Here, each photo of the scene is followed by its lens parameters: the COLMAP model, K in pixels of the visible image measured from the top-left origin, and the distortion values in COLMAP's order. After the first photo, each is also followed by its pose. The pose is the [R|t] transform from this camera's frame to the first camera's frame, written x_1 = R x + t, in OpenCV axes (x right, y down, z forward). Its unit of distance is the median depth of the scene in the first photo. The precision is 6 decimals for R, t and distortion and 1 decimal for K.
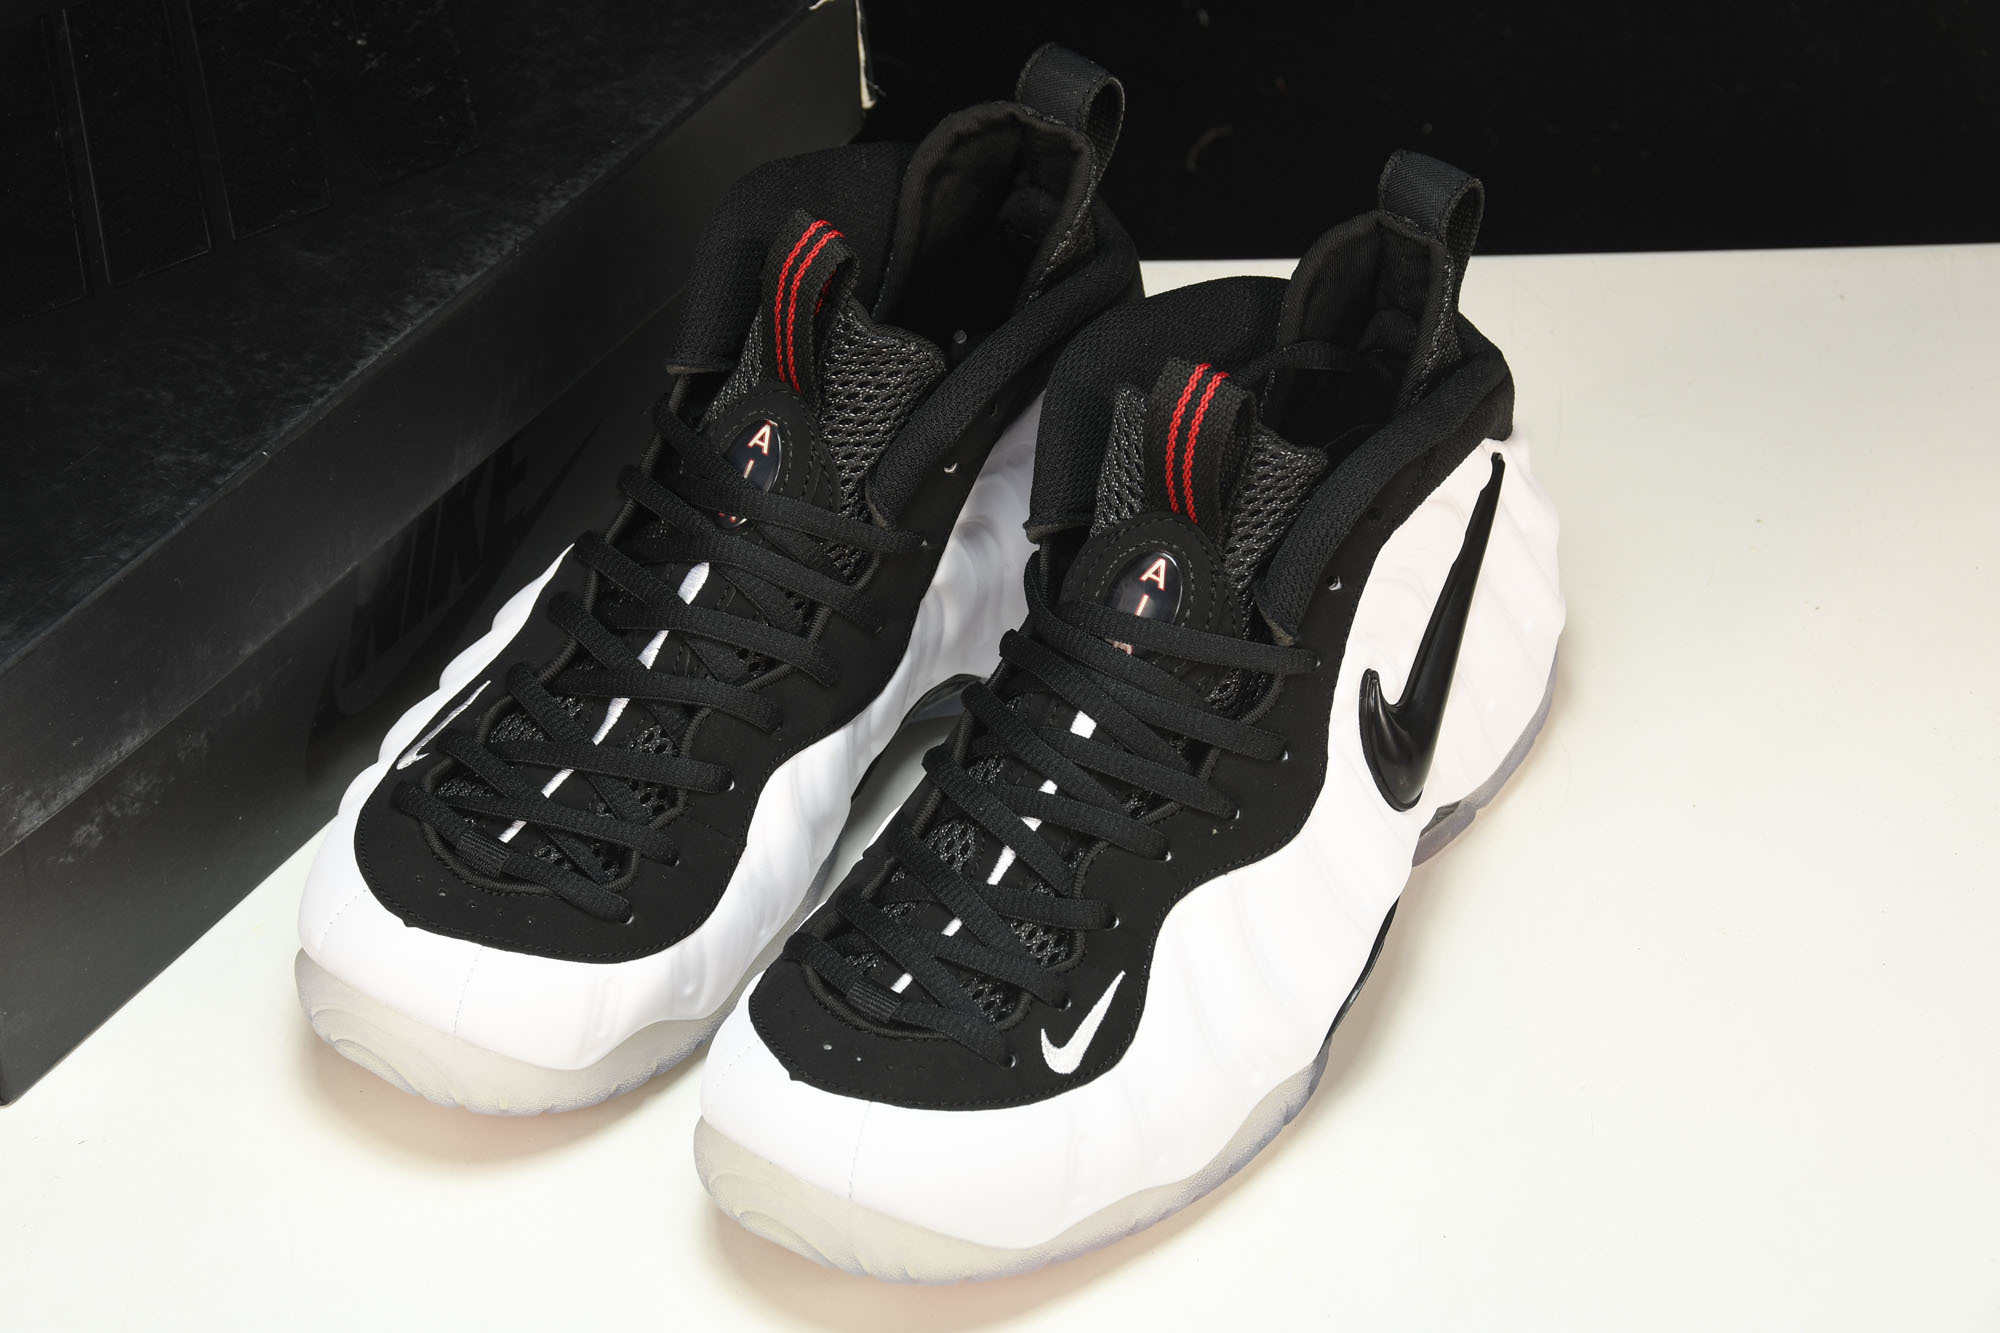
lens RADIAL K [[4924.0, 0, 1000.0], [0, 4924.0, 666.5], [0, 0, 1]] dist [0.379507, 0.366444]
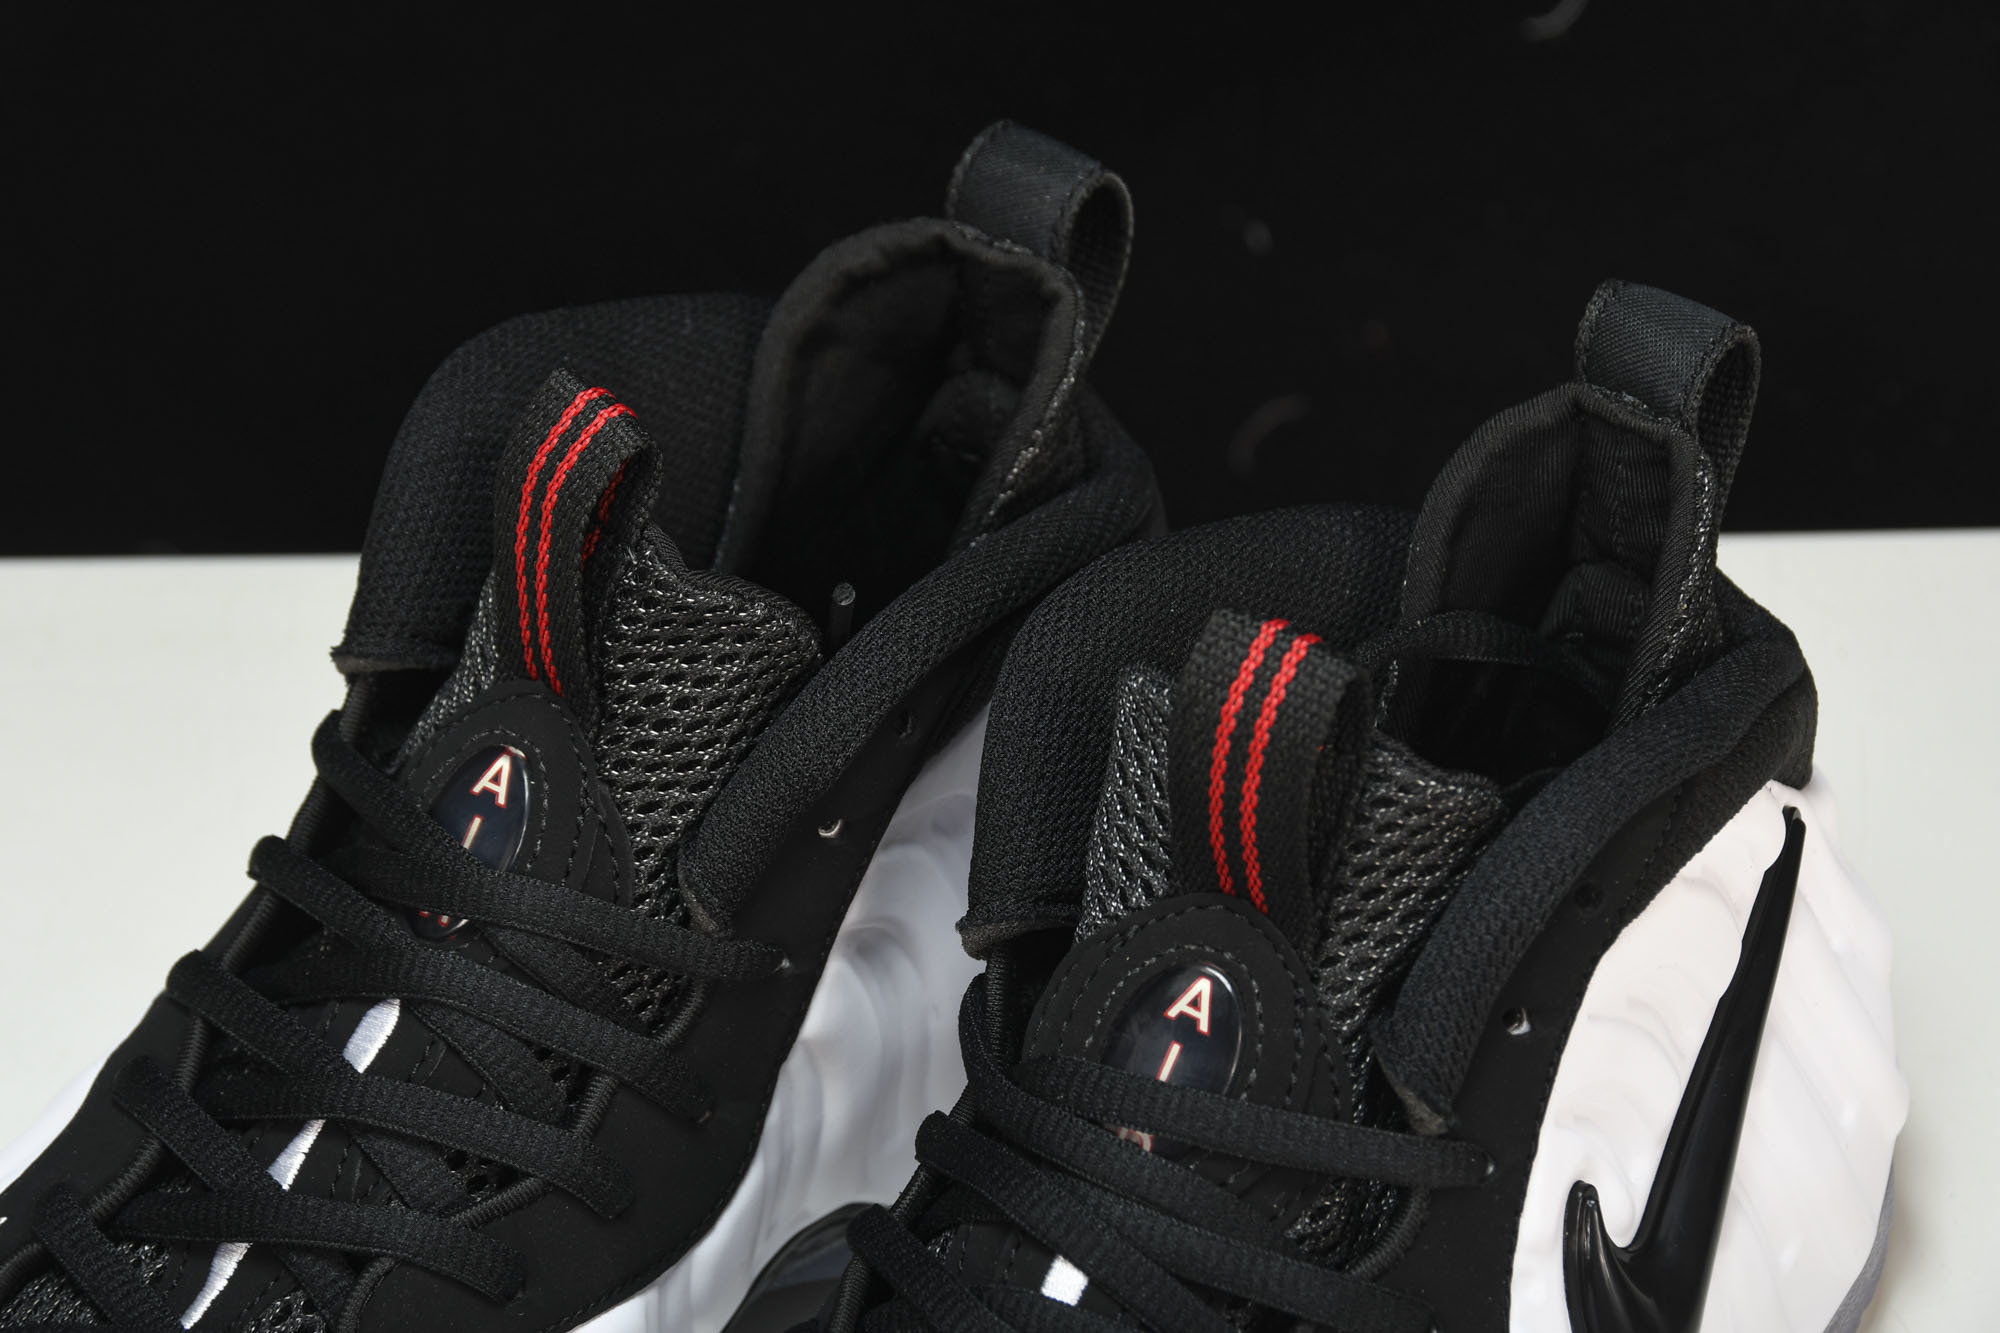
lens RADIAL K [[6450.6, 0, 962.5], [0, 6450.6, 670.1], [0, 0, 1]] dist [0.465373, 1.597568]
pose [[0.999980, -0.005025, -0.003863, 0.008610], [0.004648, 0.995750, -0.091983, 0.010365], [0.004309, 0.091964, 0.995753, 0.271537]]
